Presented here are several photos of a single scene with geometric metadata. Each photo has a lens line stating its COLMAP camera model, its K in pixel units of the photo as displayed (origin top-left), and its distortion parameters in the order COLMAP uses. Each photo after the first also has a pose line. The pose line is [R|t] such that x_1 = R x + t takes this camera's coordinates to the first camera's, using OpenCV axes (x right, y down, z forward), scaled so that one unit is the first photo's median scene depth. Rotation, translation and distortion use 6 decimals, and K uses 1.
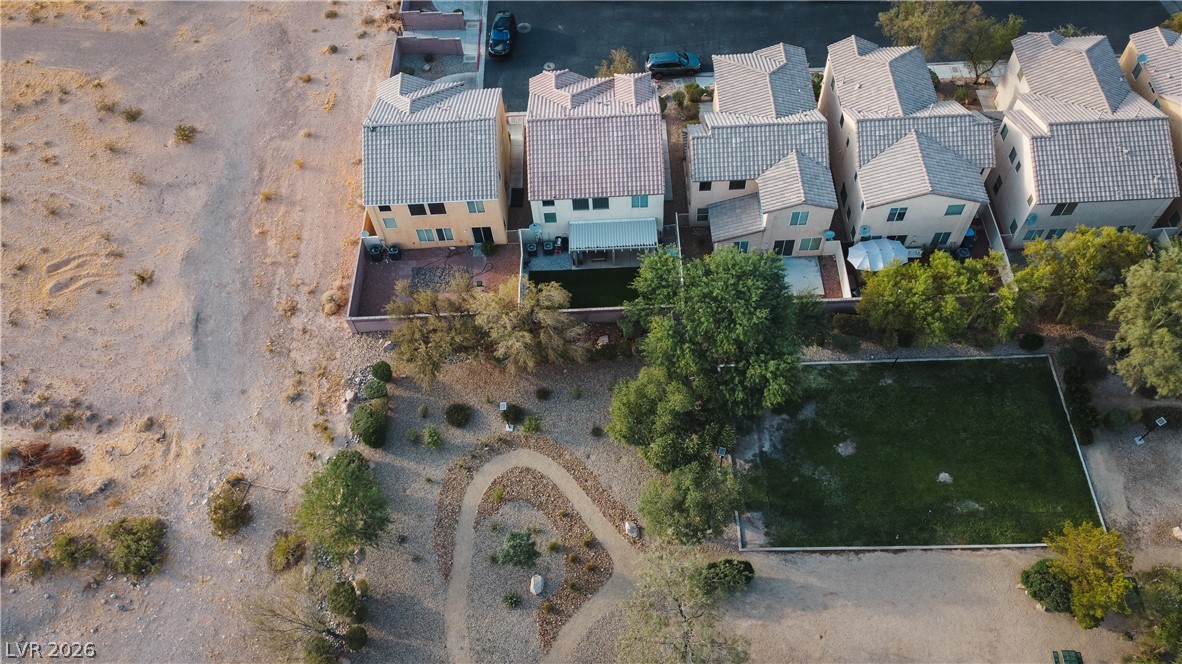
lens RADIAL K [[890.5, 0, 591.0], [0, 890.5, 332.0], [0, 0, 1]] dist [0.002728, -0.008608]
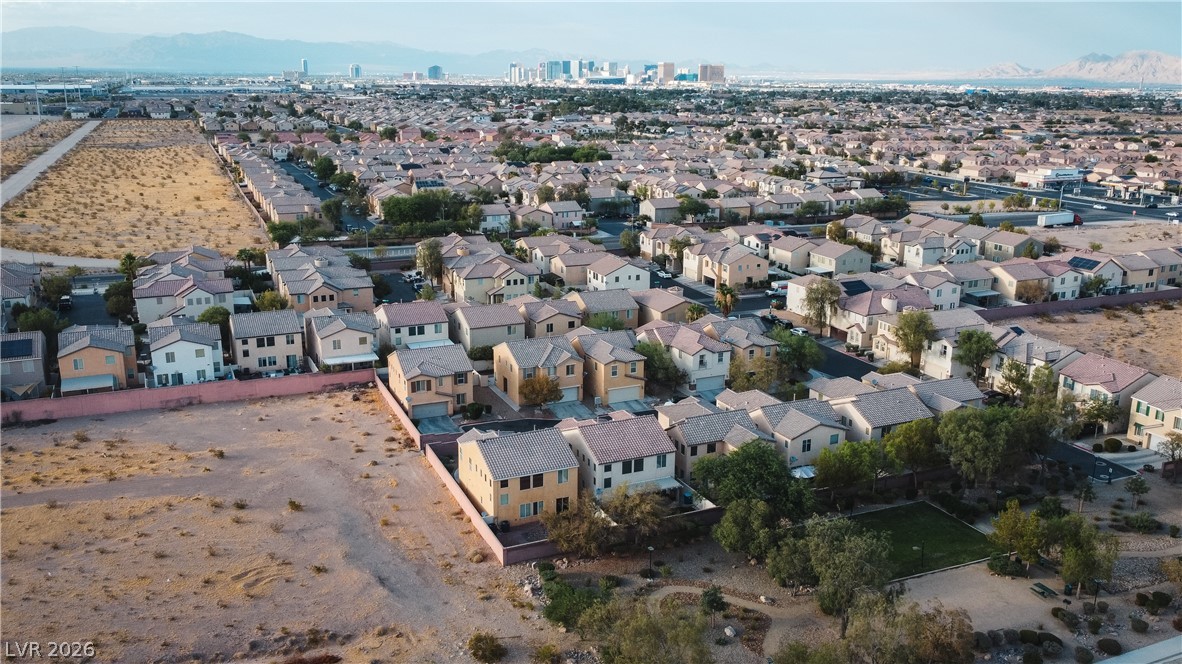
lens RADIAL K [[994.6, 0, 591.0], [0, 994.6, 332.0], [0, 0, 1]] dist [0.008974, -0.005401]
pose [[0.913939, -0.054257, 0.402208, -0.716337], [0.318911, 0.708957, -0.629027, 0.717706], [-0.251019, 0.703162, 0.665247, -0.256150]]
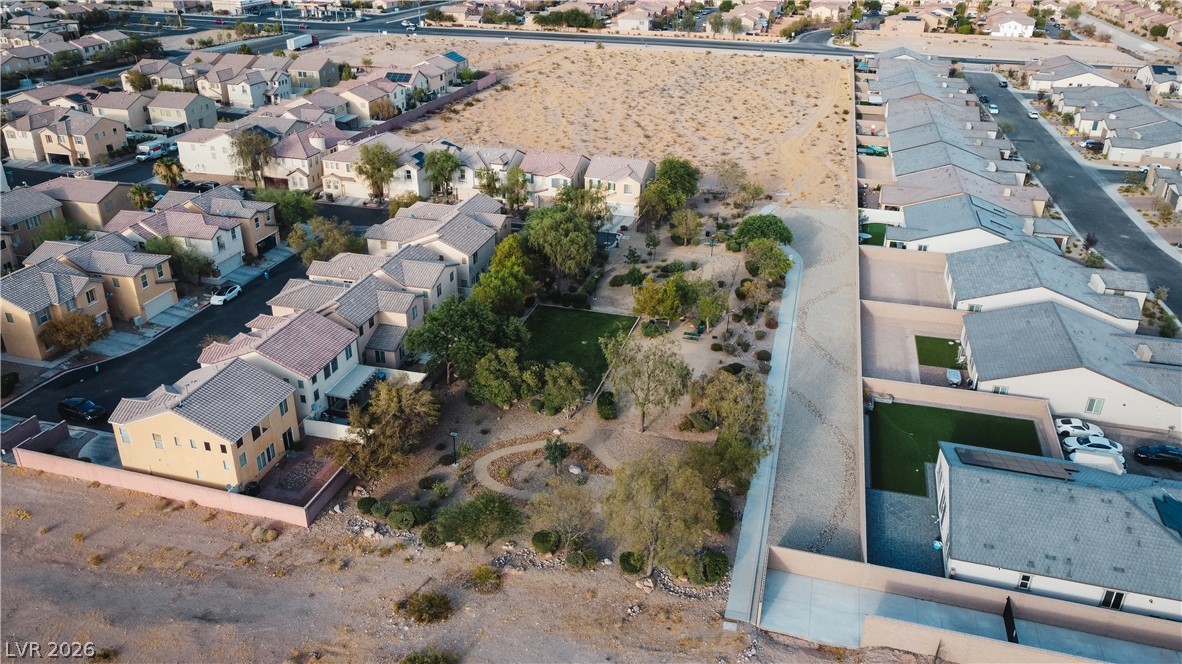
lens RADIAL K [[890.5, 0, 591.0], [0, 890.5, 332.0], [0, 0, 1]] dist [0.002728, -0.008608]
pose [[0.274367, -0.376496, 0.884858, -1.058178], [0.808569, 0.588401, -0.000355, 0.143379], [-0.520517, 0.715566, 0.465861, 0.116191]]
